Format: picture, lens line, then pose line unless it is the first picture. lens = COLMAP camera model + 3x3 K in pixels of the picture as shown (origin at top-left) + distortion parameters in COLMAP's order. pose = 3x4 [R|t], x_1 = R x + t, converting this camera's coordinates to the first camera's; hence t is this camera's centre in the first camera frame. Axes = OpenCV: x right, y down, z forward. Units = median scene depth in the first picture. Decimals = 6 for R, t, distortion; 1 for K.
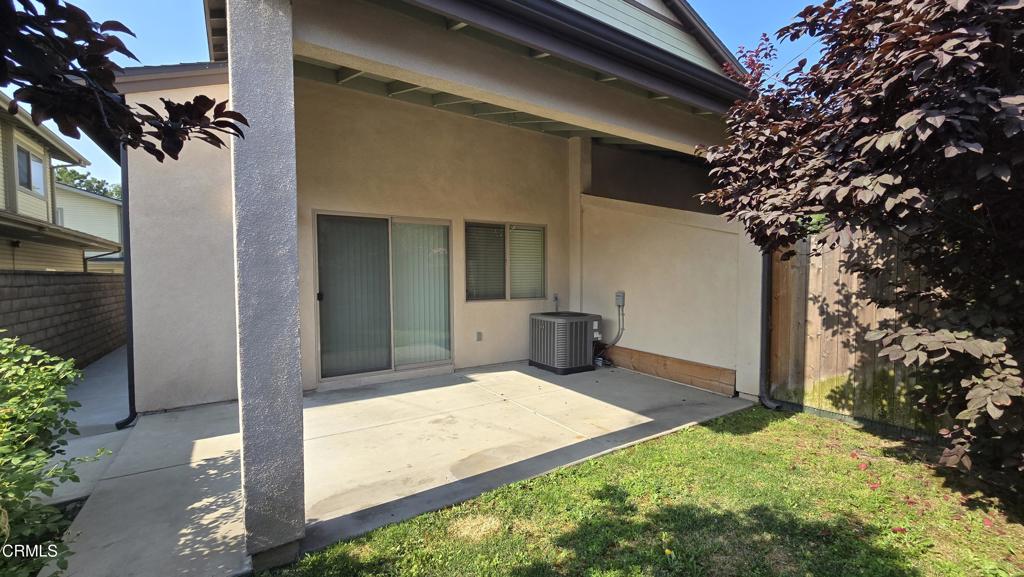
lens RADIAL K [[417.9, 0, 509.7], [0, 417.9, 293.5], [0, 0, 1]] dist [-0.001436, -0.000158]
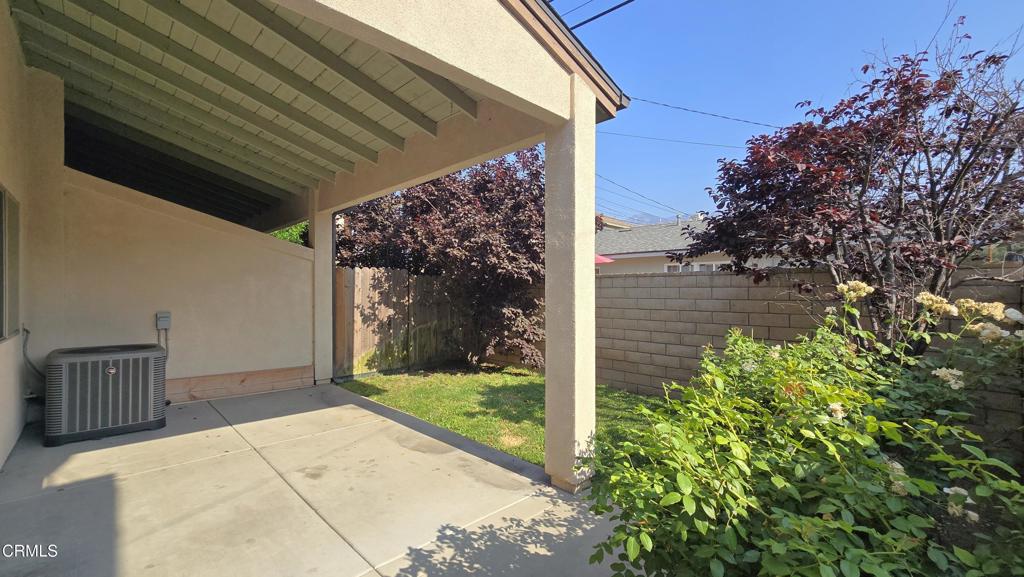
lens RADIAL K [[417.9, 0, 510.2], [0, 417.9, 288.7], [0, 0, 1]] dist [-0.001436, -0.000158]
pose [[-0.207453, 0.011858, 0.978173, -1.025978], [0.043630, 0.999044, -0.002858, -0.027497], [-0.977272, 0.042084, -0.207772, 0.788252]]
